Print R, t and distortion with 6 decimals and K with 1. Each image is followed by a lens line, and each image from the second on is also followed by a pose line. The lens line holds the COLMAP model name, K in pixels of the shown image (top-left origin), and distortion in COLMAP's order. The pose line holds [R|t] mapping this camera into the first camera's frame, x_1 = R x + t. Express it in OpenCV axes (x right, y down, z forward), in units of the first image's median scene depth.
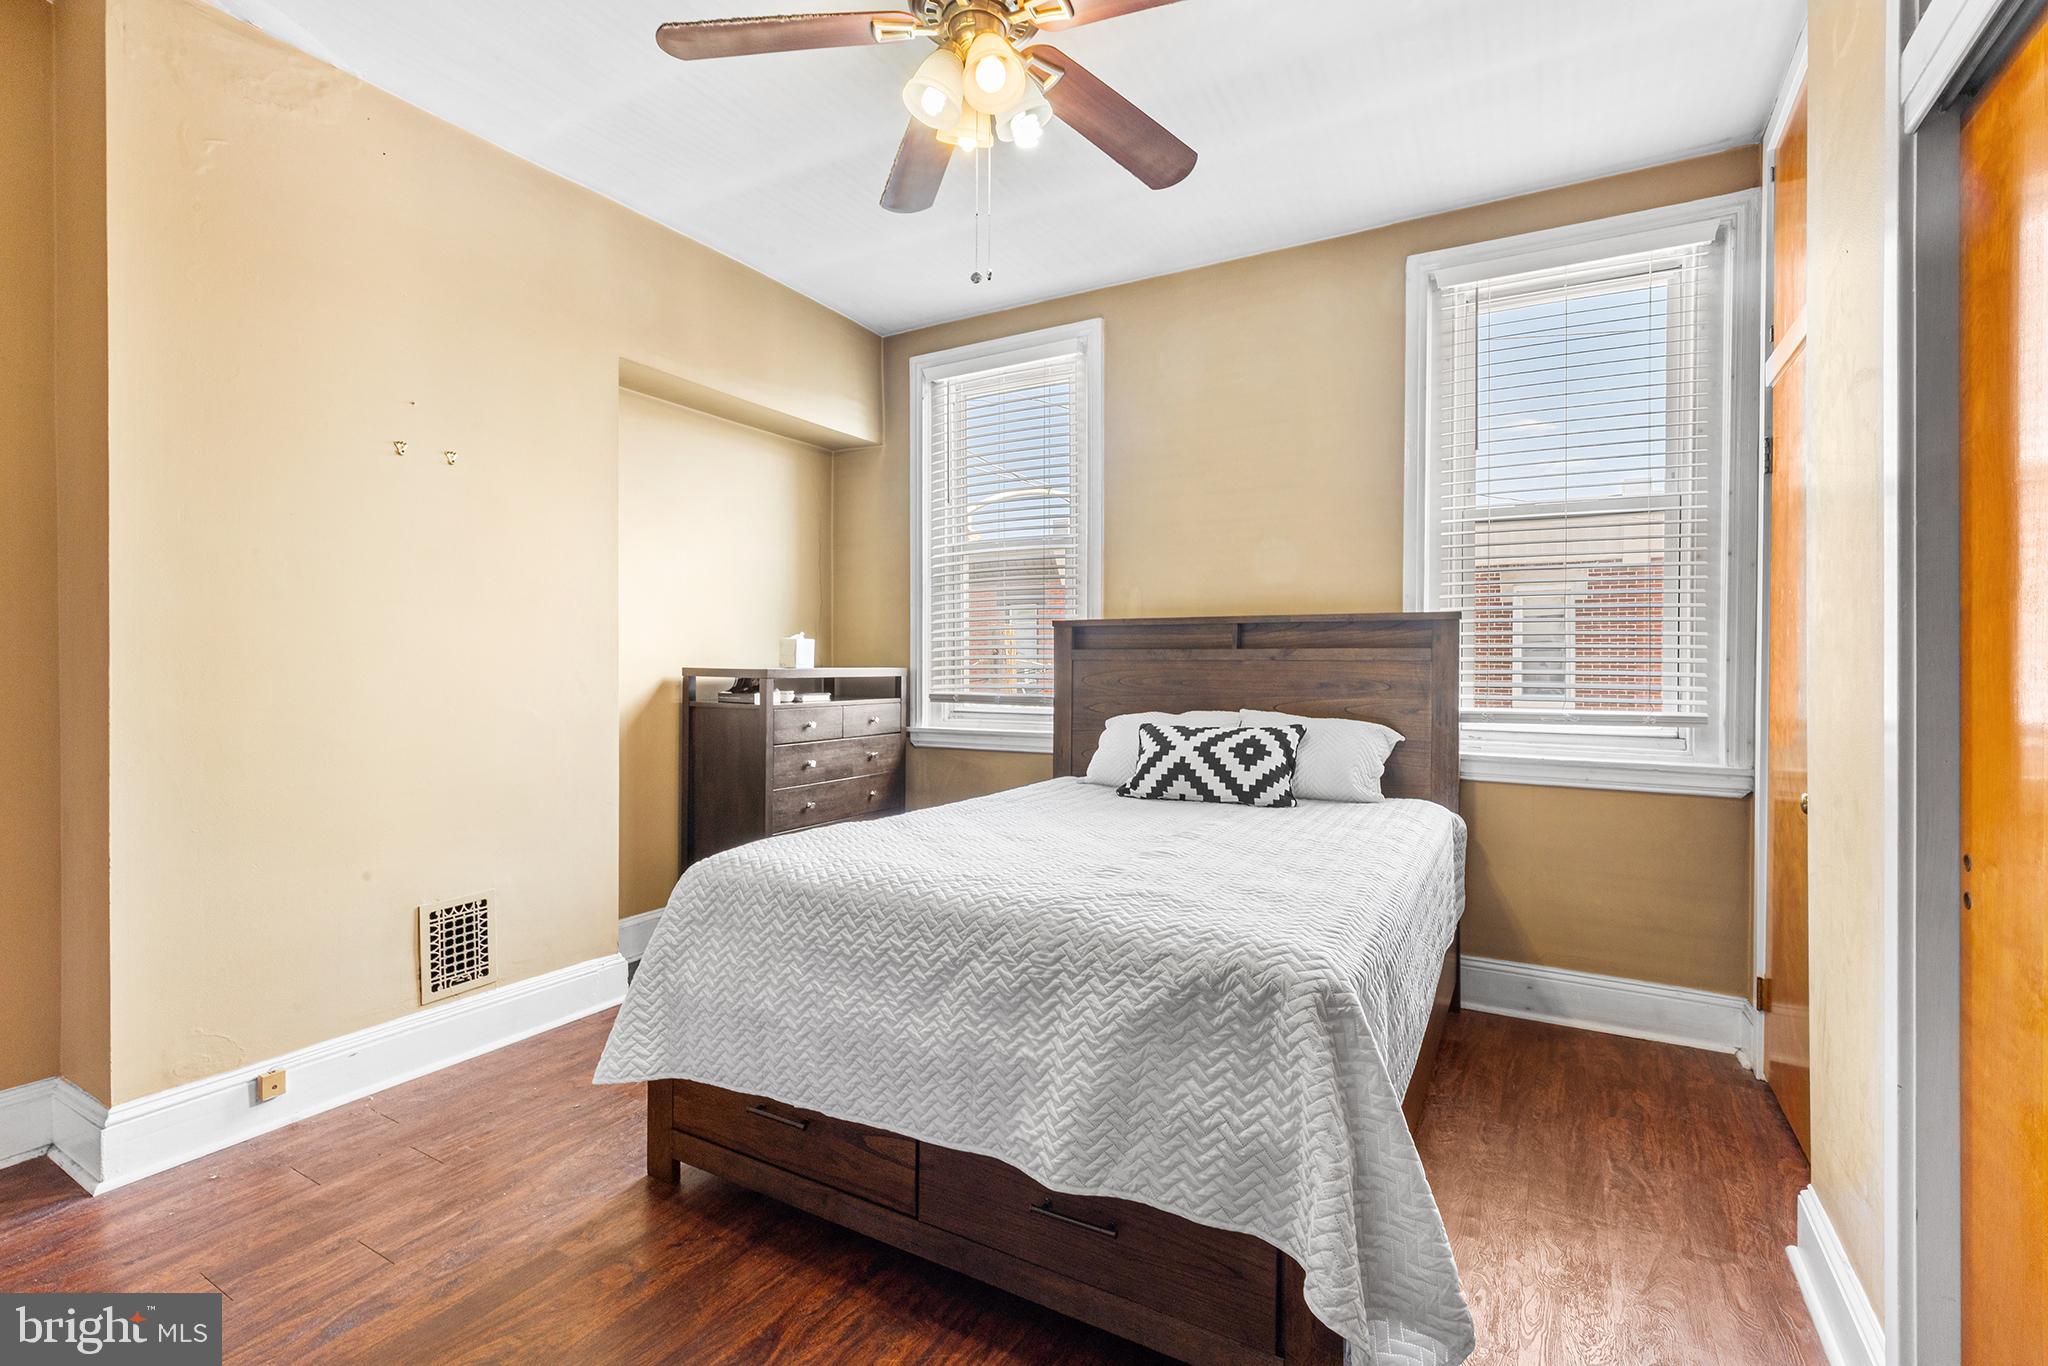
lens RADIAL K [[920.8, 0, 1030.0], [0, 920.8, 661.3], [0, 0, 1]] dist [0.001303, 0.000016]
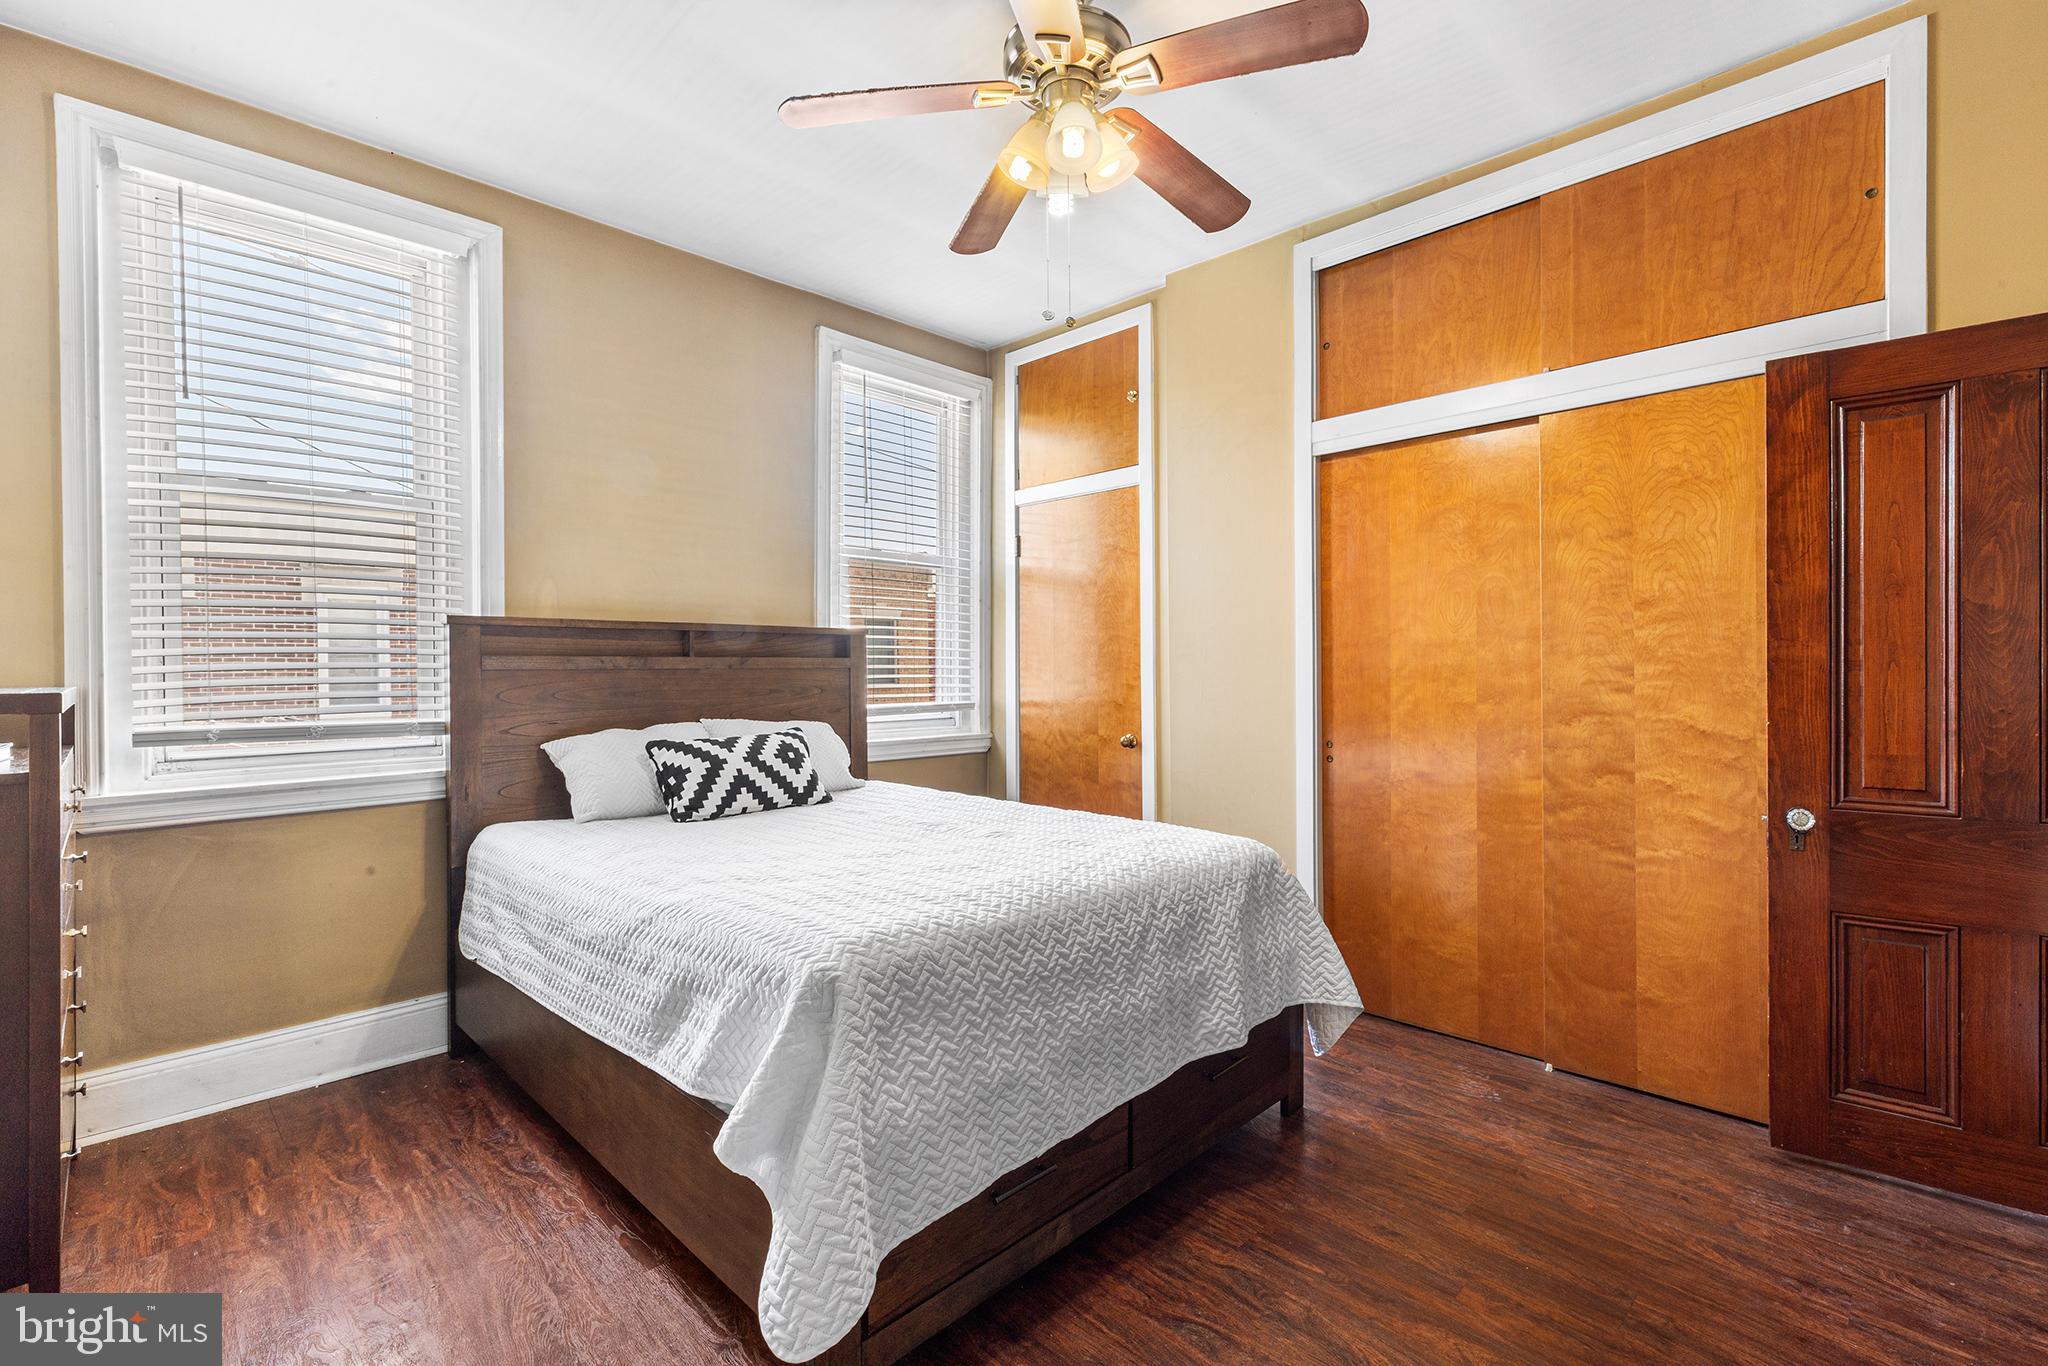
lens RADIAL K [[909.7, 0, 1021.2], [0, 909.7, 672.3], [0, 0, 1]] dist [0.002591, 0.000690]
pose [[0.261161, -0.008952, 0.965254, -0.667672], [0.004232, 0.999958, 0.008129, -0.004159], [-0.965286, 0.001962, 0.261188, 0.459127]]
